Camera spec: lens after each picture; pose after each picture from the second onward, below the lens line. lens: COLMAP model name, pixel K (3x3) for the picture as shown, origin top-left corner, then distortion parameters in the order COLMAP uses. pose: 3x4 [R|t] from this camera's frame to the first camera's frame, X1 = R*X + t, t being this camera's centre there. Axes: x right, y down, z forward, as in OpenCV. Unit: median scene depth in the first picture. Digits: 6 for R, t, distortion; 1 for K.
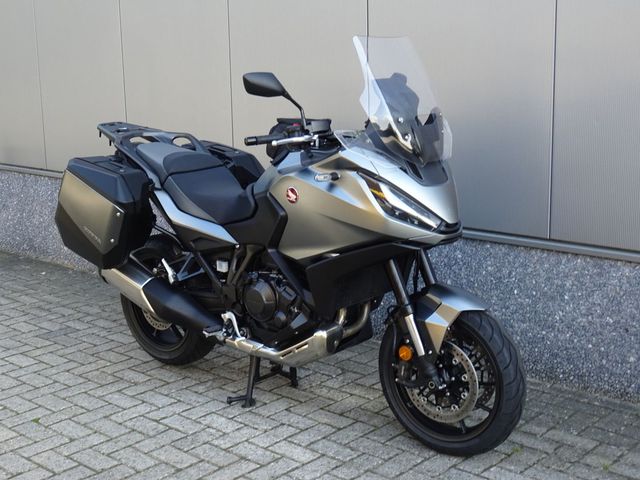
lens RADIAL K [[943.0, 0, 320.4], [0, 943.0, 240.1], [0, 0, 1]] dist [-0.023879, 0.000000]
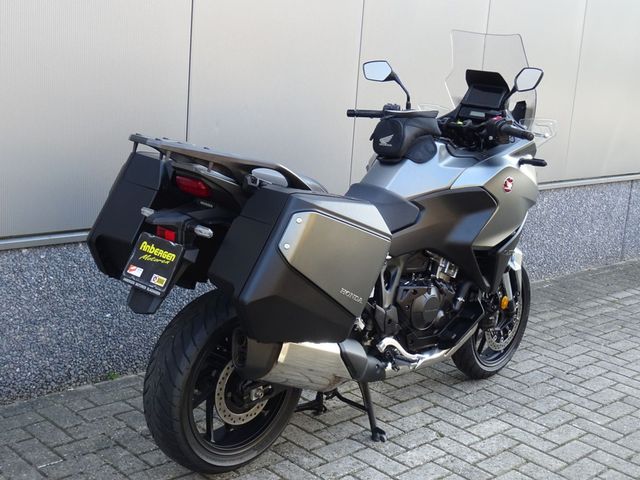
lens RADIAL K [[943.0, 0, 317.1], [0, 943.0, 237.0], [0, 0, 1]] dist [-0.023879, 0.000000]
pose [[0.052331, -0.190958, 0.980202, -0.954888], [0.128948, 0.974622, 0.182987, -0.185840], [-0.990270, 0.116819, 0.075627, 1.009953]]
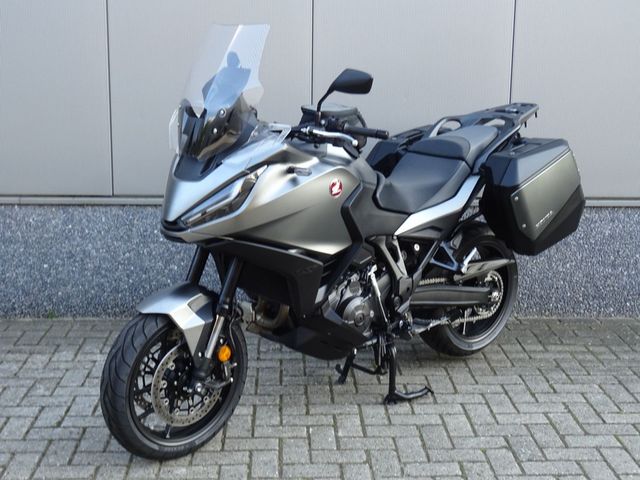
lens RADIAL K [[943.0, 0, 317.8], [0, 943.0, 242.5], [0, 0, 1]] dist [-0.023879, 0.000000]
pose [[0.700927, -0.122877, 0.702569, -0.630194], [0.118306, 0.991432, 0.055369, -0.008266], [-0.703353, 0.044308, 0.709458, 0.158749]]
